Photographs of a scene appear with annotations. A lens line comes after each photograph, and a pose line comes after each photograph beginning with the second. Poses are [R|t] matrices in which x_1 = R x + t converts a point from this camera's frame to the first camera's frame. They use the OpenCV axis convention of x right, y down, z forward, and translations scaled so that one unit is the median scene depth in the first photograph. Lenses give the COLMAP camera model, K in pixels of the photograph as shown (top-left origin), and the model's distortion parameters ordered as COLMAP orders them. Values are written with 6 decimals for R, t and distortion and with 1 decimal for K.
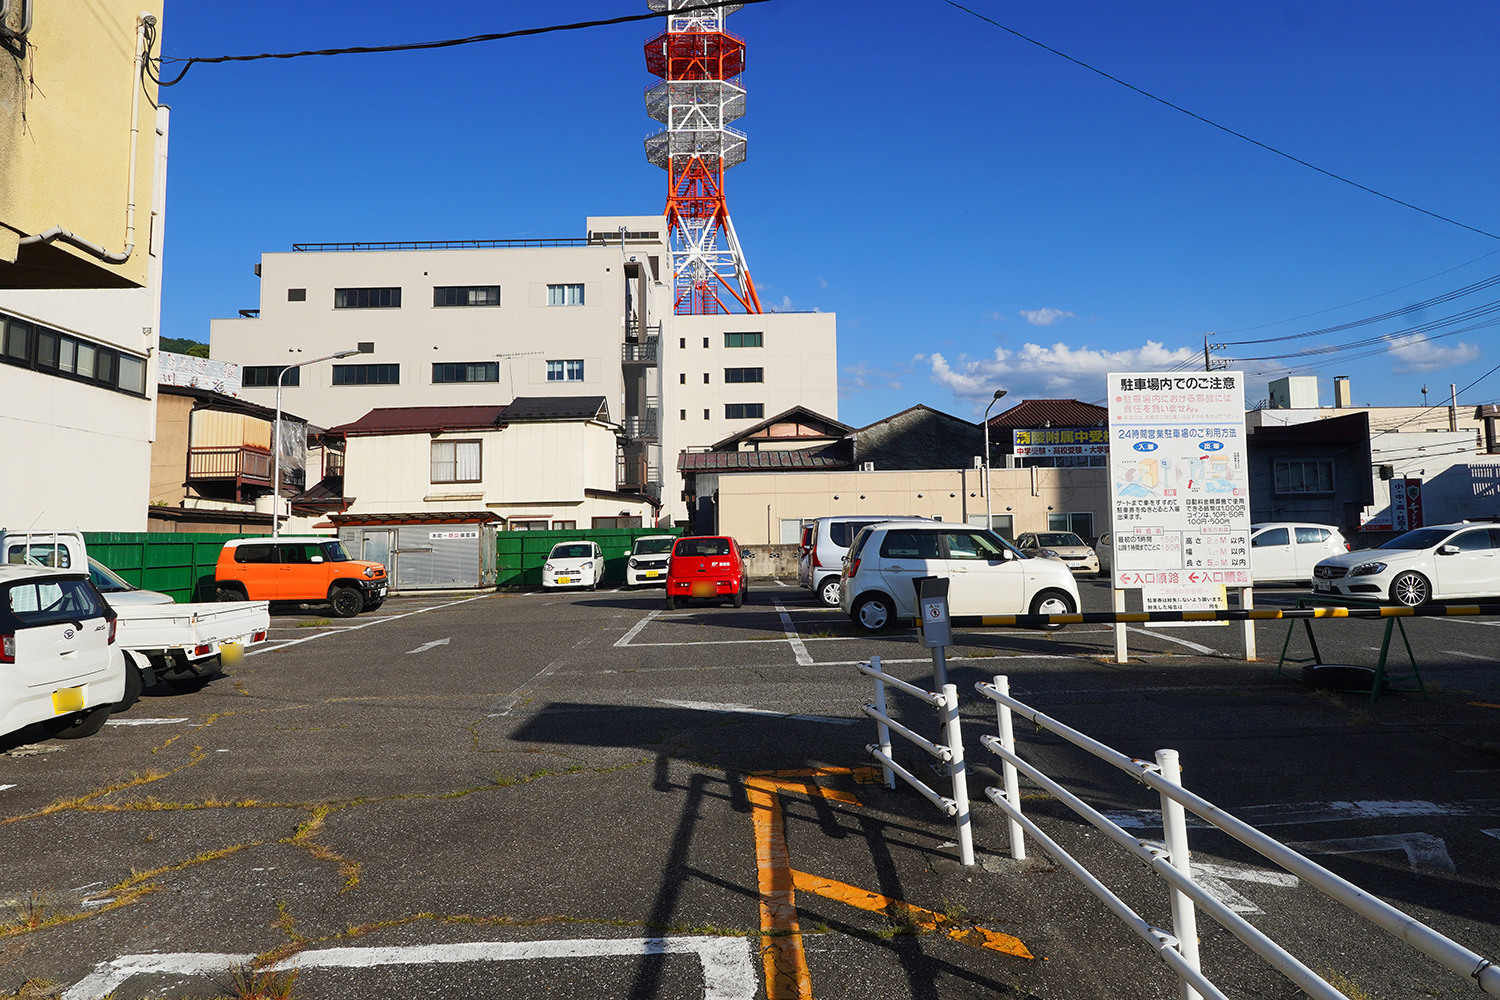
lens RADIAL K [[951.0, 0, 710.6], [0, 951.0, 444.8], [0, 0, 1]] dist [-0.003984, 0.001698]
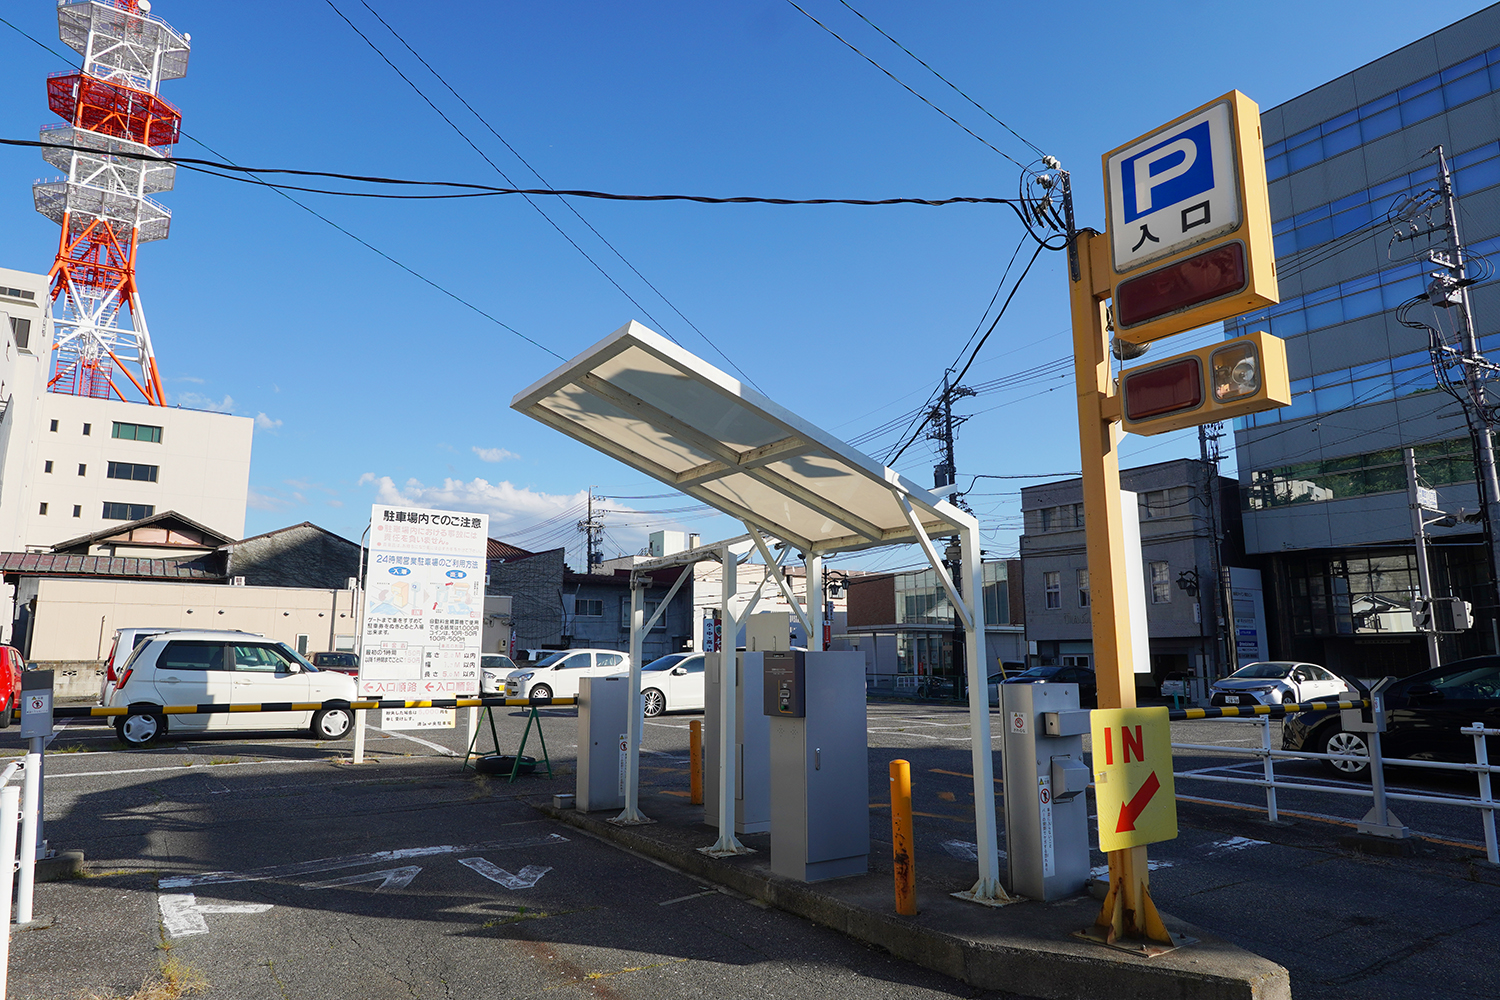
lens RADIAL K [[951.0, 0, 747.6], [0, 951.0, 503.9], [0, 0, 1]] dist [-0.003984, 0.001698]
pose [[0.842051, 0.109742, 0.528117, 0.078824], [-0.070231, 0.993056, -0.094377, 0.000033], [-0.534807, 0.042380, 0.843911, -0.078196]]
